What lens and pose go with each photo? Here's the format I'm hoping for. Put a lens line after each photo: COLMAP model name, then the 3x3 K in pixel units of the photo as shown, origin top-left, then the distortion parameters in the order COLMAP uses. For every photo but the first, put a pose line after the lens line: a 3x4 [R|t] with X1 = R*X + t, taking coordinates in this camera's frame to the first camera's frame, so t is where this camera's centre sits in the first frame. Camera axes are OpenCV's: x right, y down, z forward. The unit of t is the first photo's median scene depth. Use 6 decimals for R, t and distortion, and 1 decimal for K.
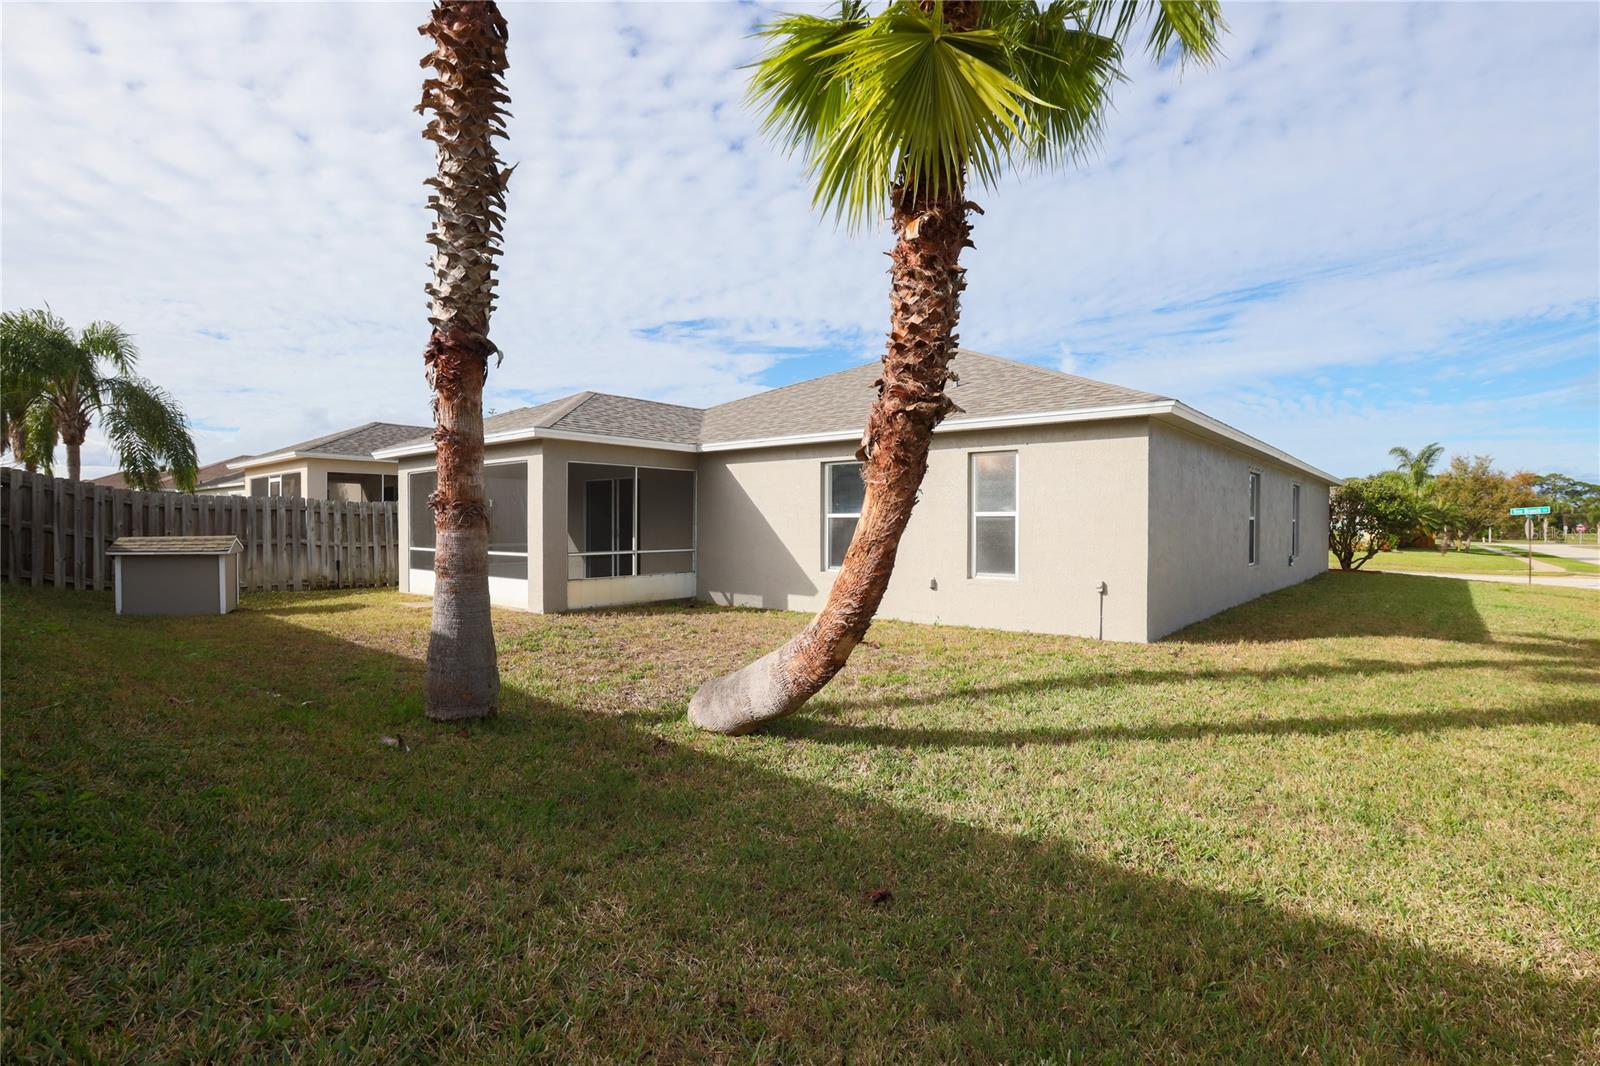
lens RADIAL K [[774.7, 0, 793.7], [0, 774.7, 582.1], [0, 0, 1]] dist [-0.038964, 0.011619]
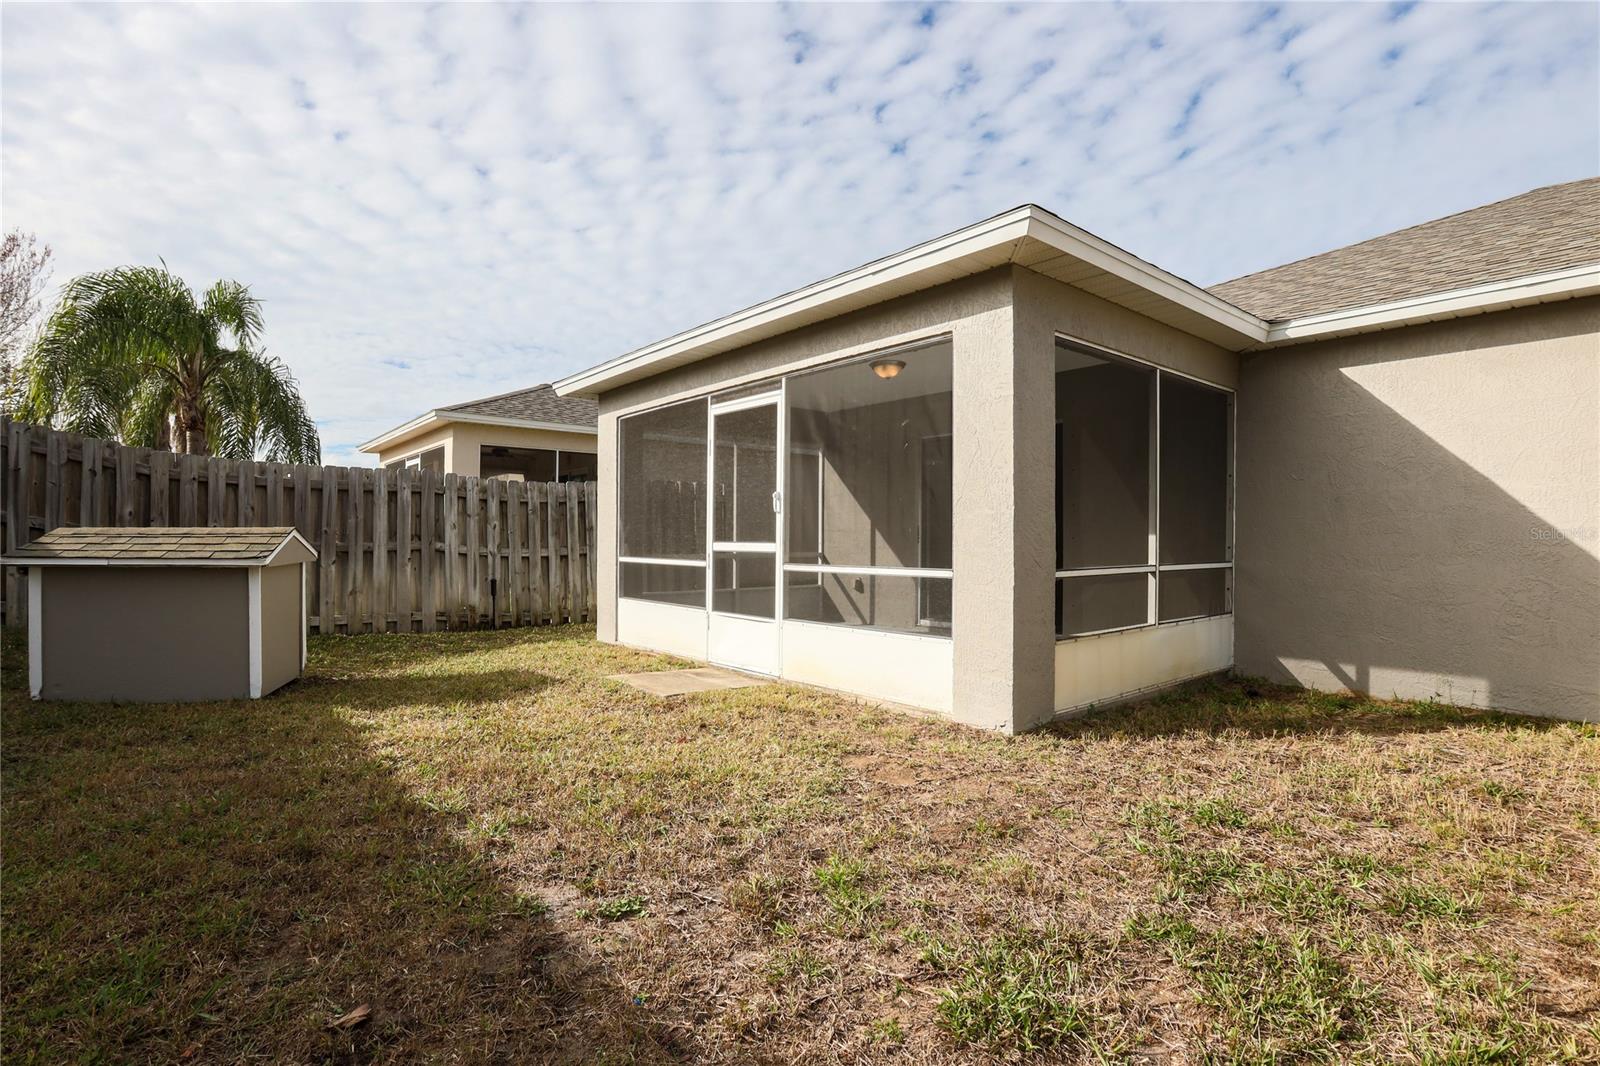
lens RADIAL K [[778.8, 0, 799.1], [0, 778.8, 535.8], [0, 0, 1]] dist [-0.058892, 0.022695]
pose [[0.986682, -0.000399, -0.162660, -0.052707], [-0.013149, 0.996529, -0.082204, -0.003199], [0.162128, 0.083248, 0.983252, 0.089560]]
